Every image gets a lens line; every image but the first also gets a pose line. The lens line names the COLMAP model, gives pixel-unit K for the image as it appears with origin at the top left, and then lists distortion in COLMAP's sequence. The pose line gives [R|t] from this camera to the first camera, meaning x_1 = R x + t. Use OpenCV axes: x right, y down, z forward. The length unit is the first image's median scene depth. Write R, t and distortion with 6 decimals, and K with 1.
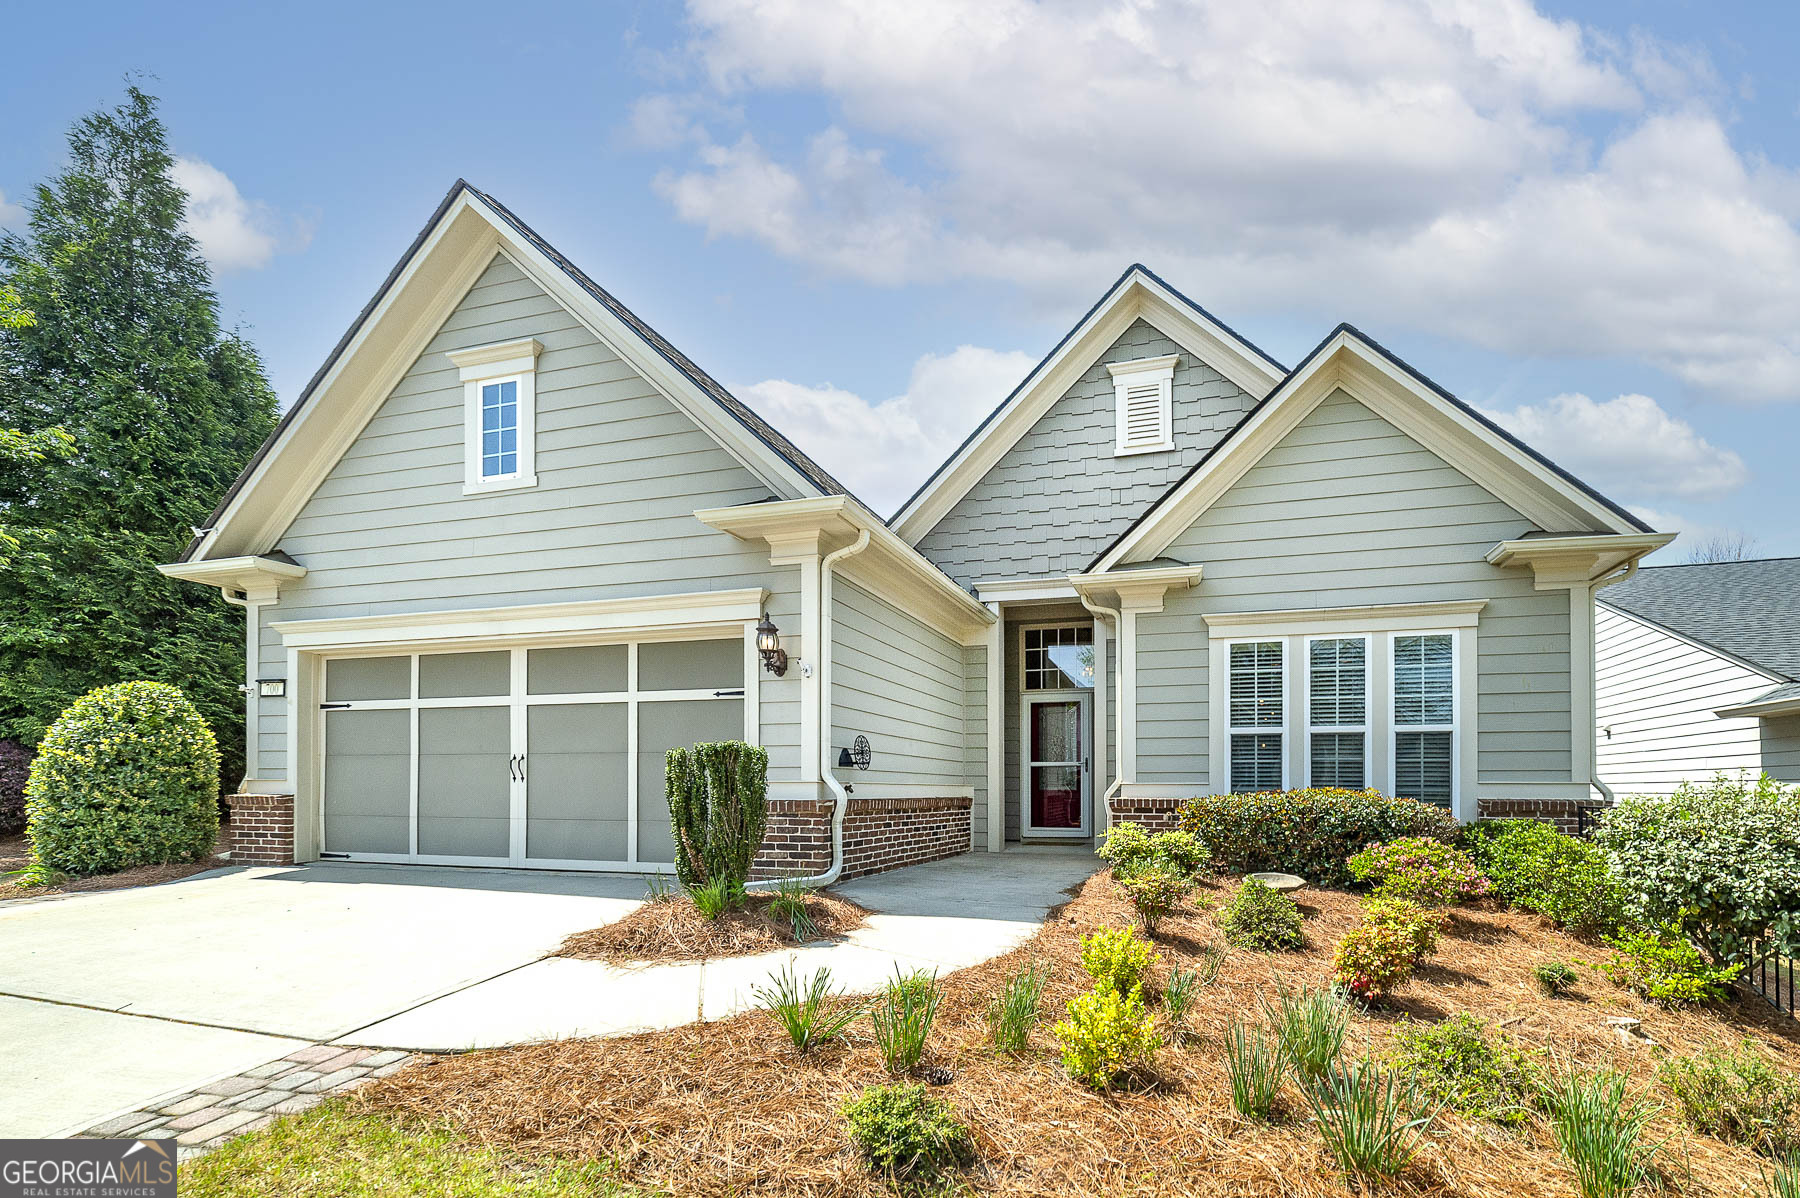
lens RADIAL K [[610.6, 0, 899.8], [0, 610.6, 769.5], [0, 0, 1]] dist [0.000044, -0.000036]
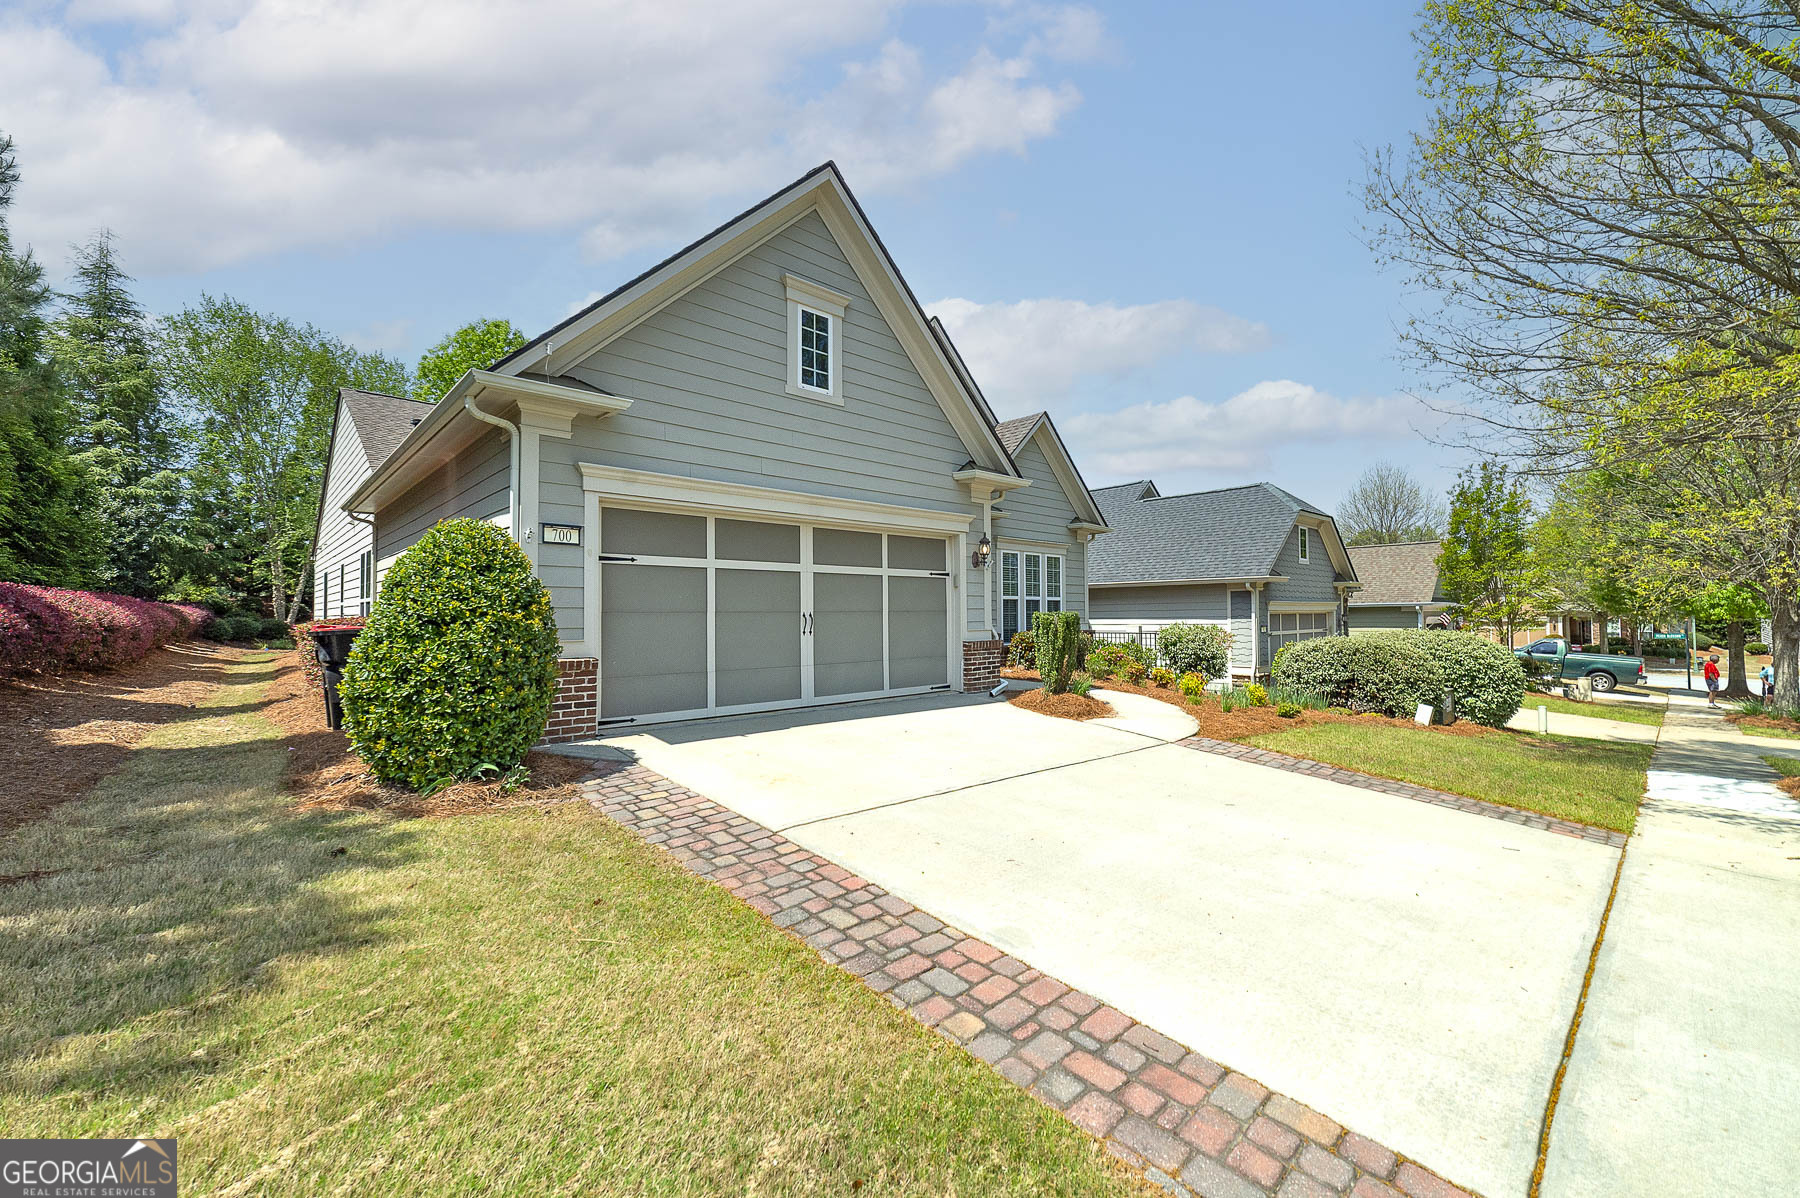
lens RADIAL K [[710.7, 0, 919.7], [0, 710.7, 605.1], [0, 0, 1]] dist [0.000165, -0.000023]
pose [[0.551832, 0.008603, 0.833911, -1.666880], [0.001147, 0.999938, -0.011075, -0.023494], [-0.833955, 0.007069, 0.551788, 0.031321]]
